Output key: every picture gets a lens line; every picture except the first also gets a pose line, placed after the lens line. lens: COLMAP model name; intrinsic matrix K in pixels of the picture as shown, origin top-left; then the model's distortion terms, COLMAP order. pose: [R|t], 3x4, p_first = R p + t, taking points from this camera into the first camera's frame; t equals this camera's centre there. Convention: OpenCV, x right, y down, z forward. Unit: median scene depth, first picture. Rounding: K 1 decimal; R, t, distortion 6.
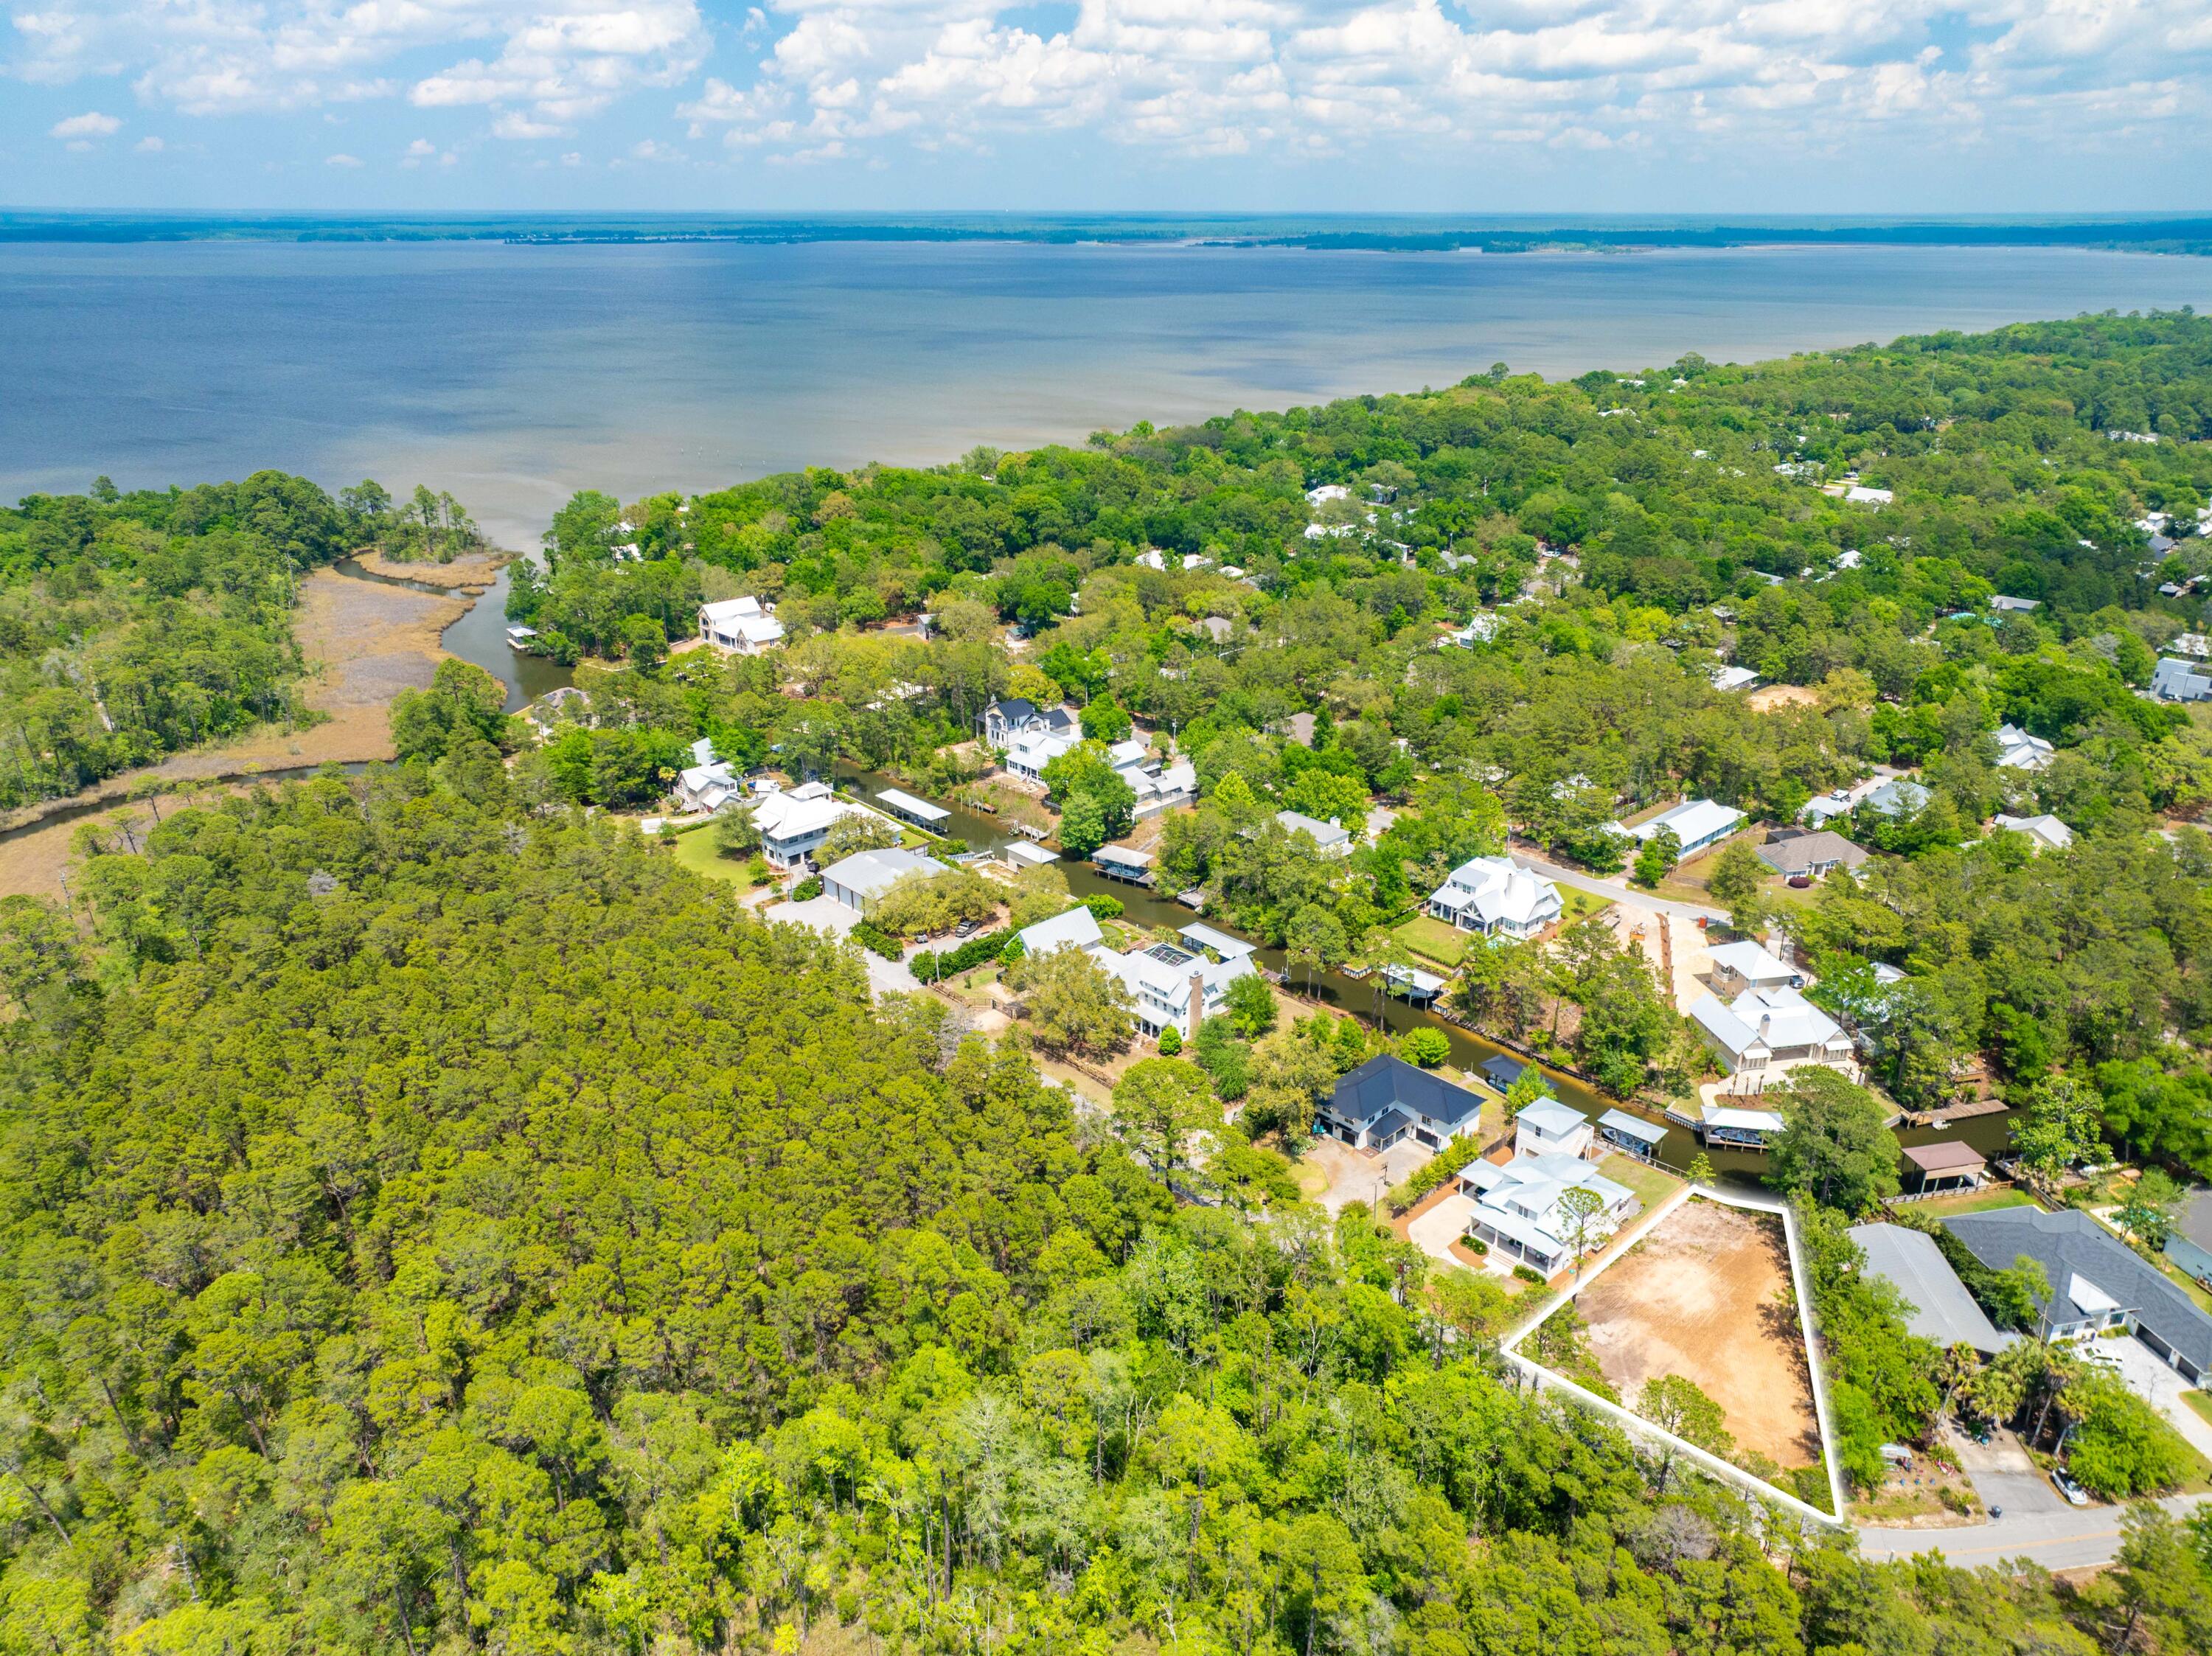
lens RADIAL K [[1554.3, 0, 1117.3], [0, 1554.3, 832.4], [0, 0, 1]] dist [0.001297, 0.003964]
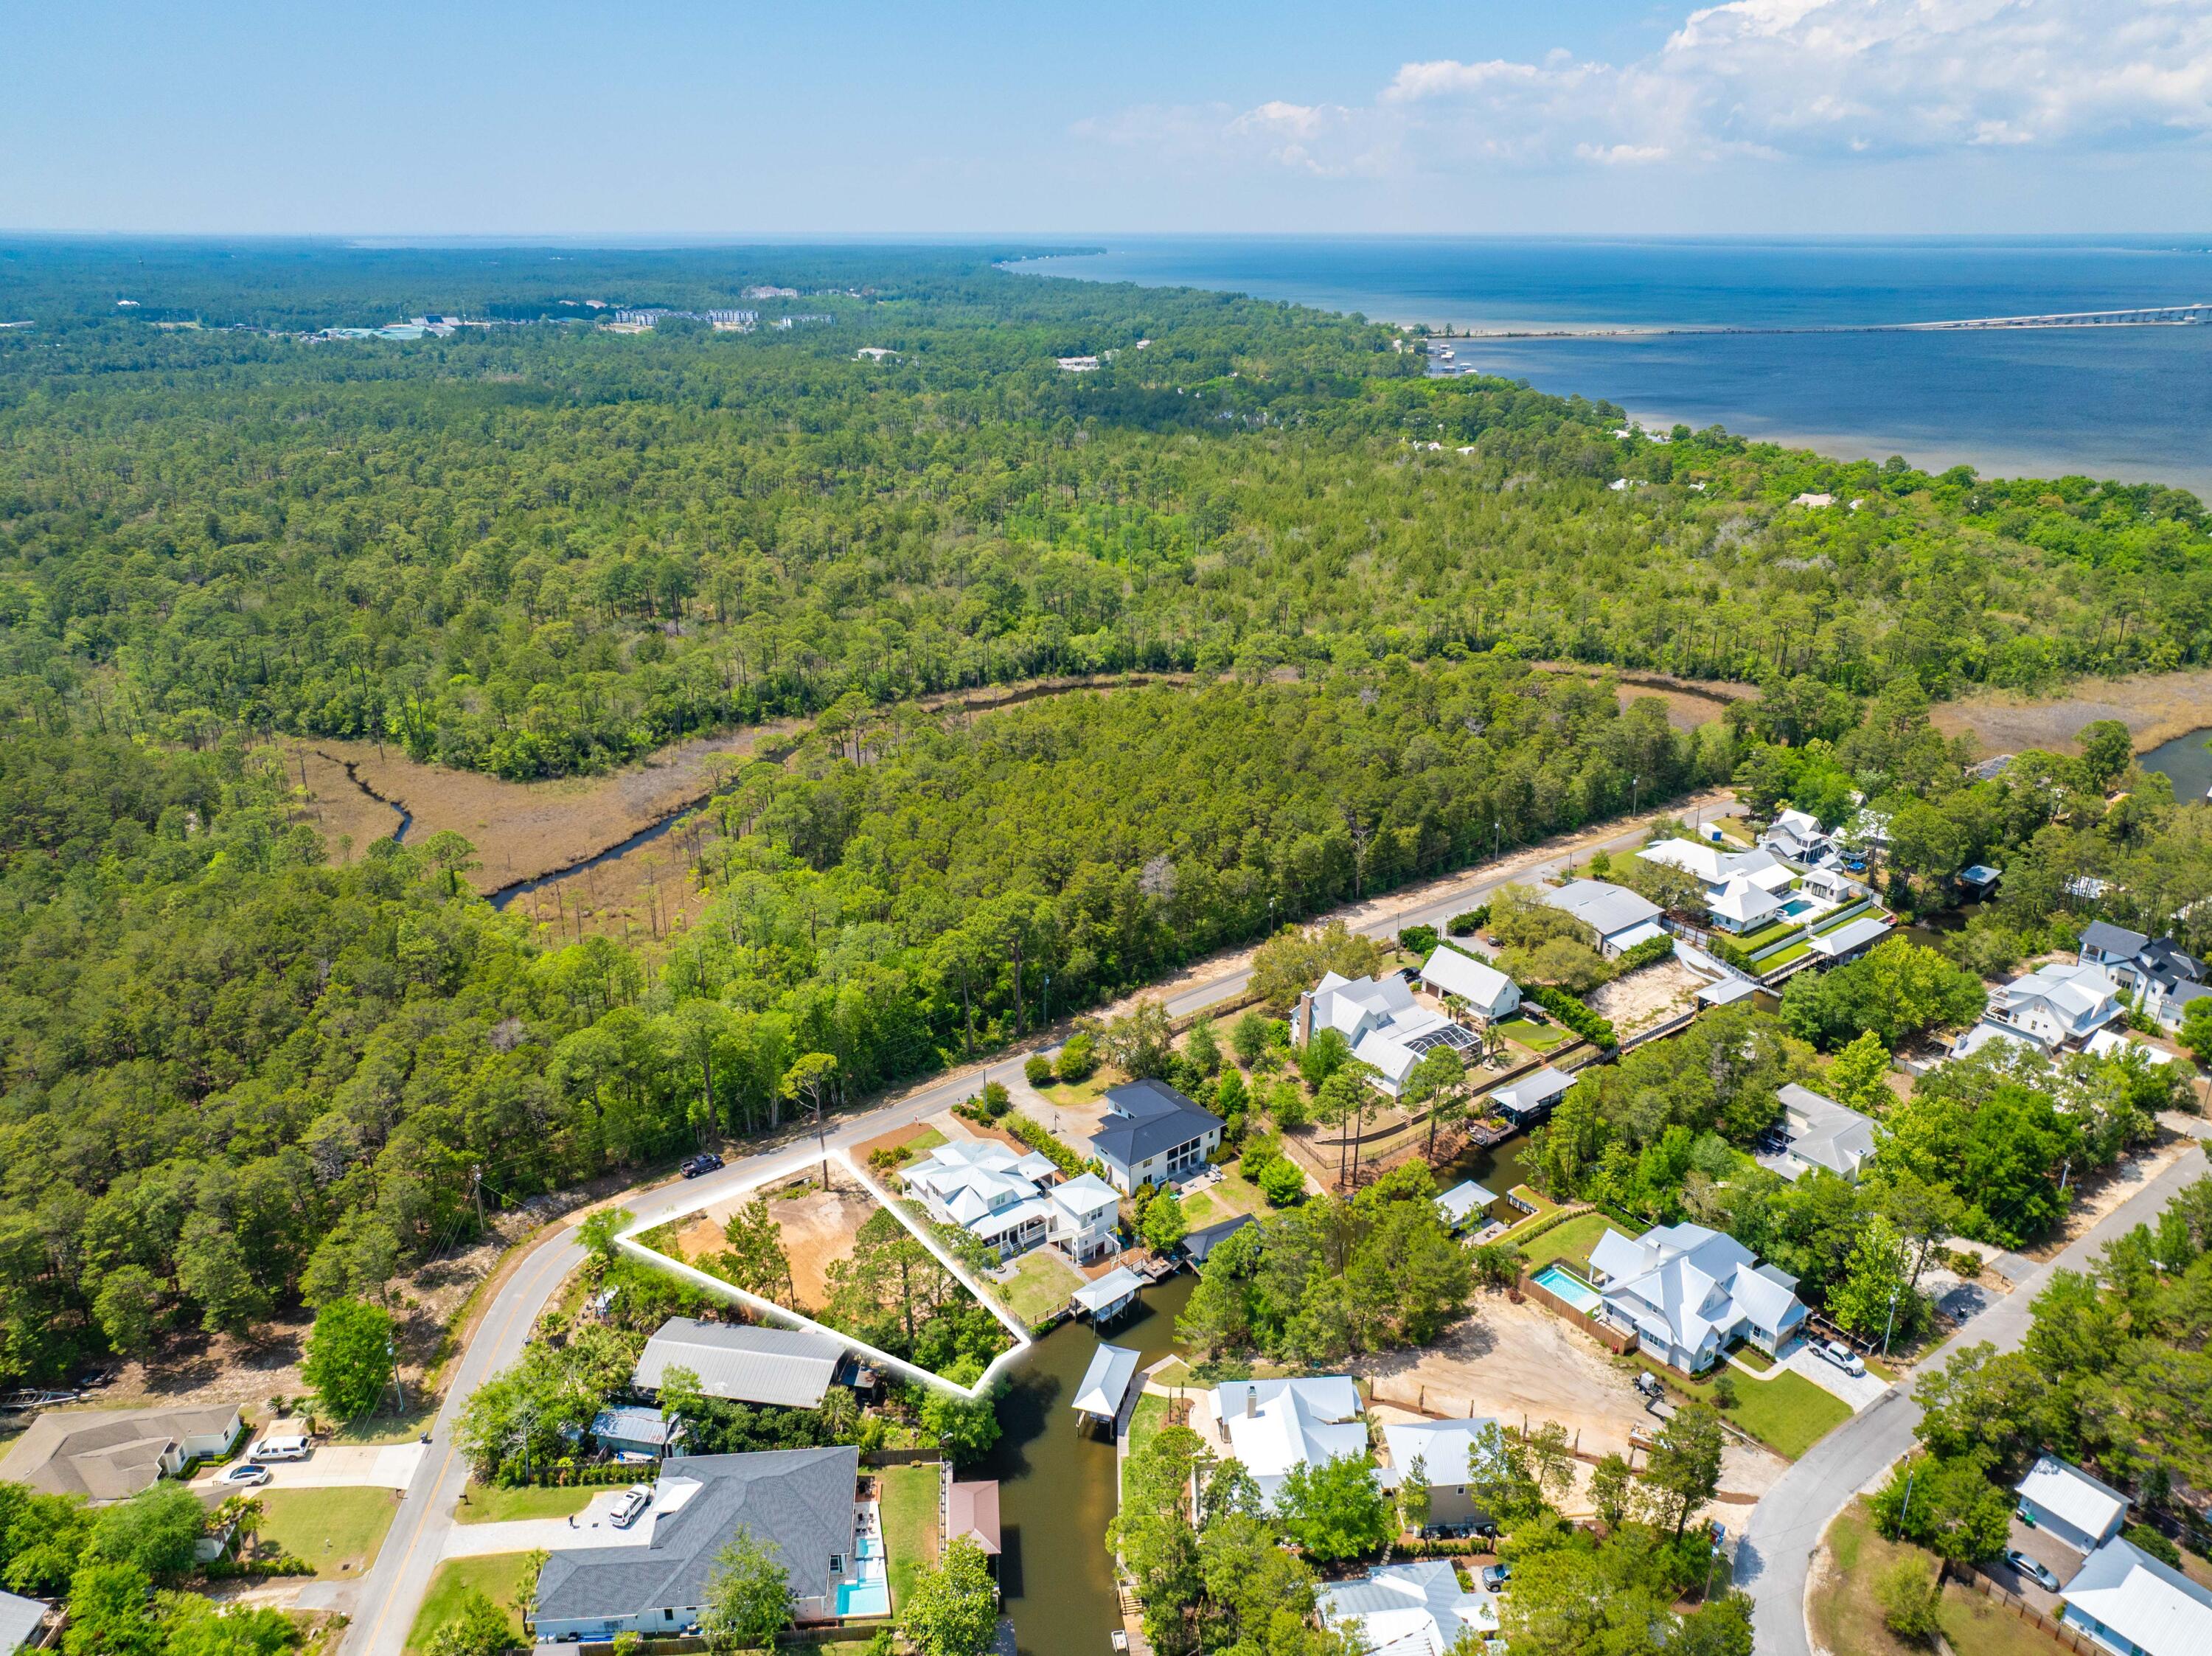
lens RADIAL K [[1552.6, 0, 1112.8], [0, 1552.6, 828.6], [0, 0, 1]] dist [-0.000568, 0.004637]
pose [[-0.114651, 0.357026, -0.927032, 0.822835], [-0.374037, 0.848996, 0.373231, -0.282200], [0.920300, 0.389536, 0.036203, 0.679969]]
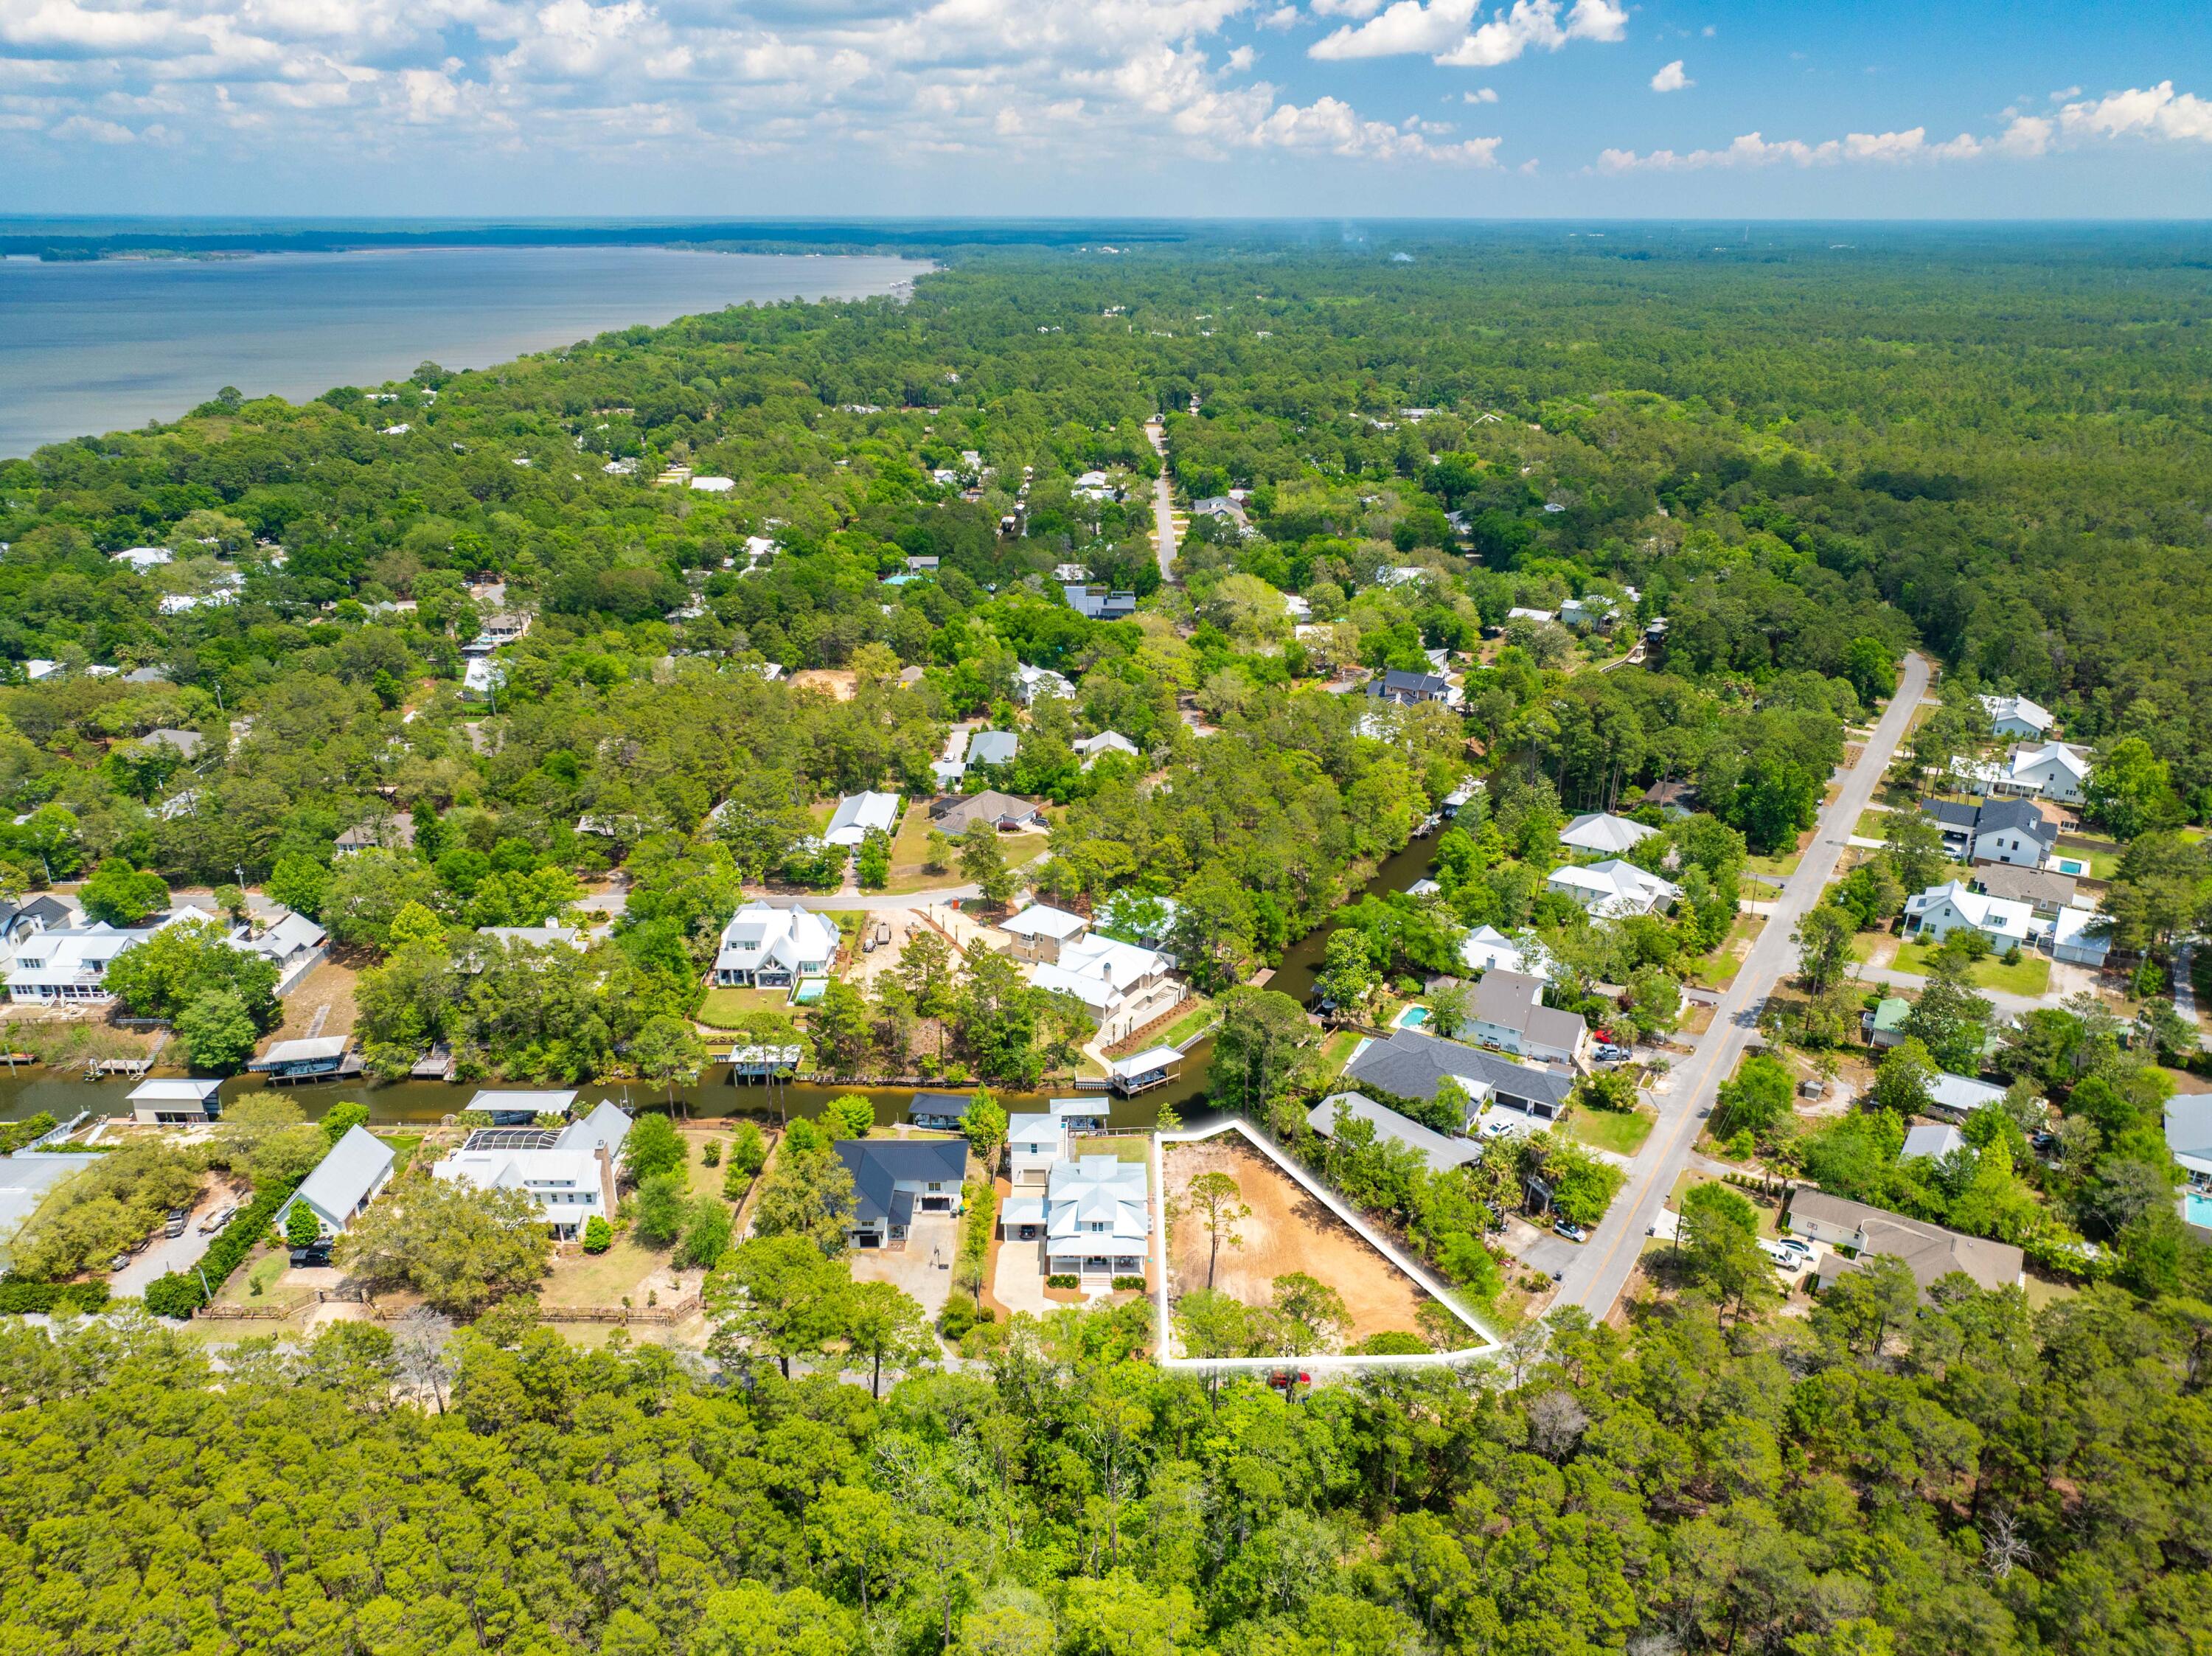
lens RADIAL K [[1545.3, 0, 1110.2], [0, 1545.3, 832.6], [0, 0, 1]] dist [-0.003409, 0.019958]
pose [[0.693053, -0.268615, 0.668972, -0.225159], [0.268496, 0.957401, 0.106267, -0.068585], [-0.669020, 0.105968, 0.735652, 0.170321]]
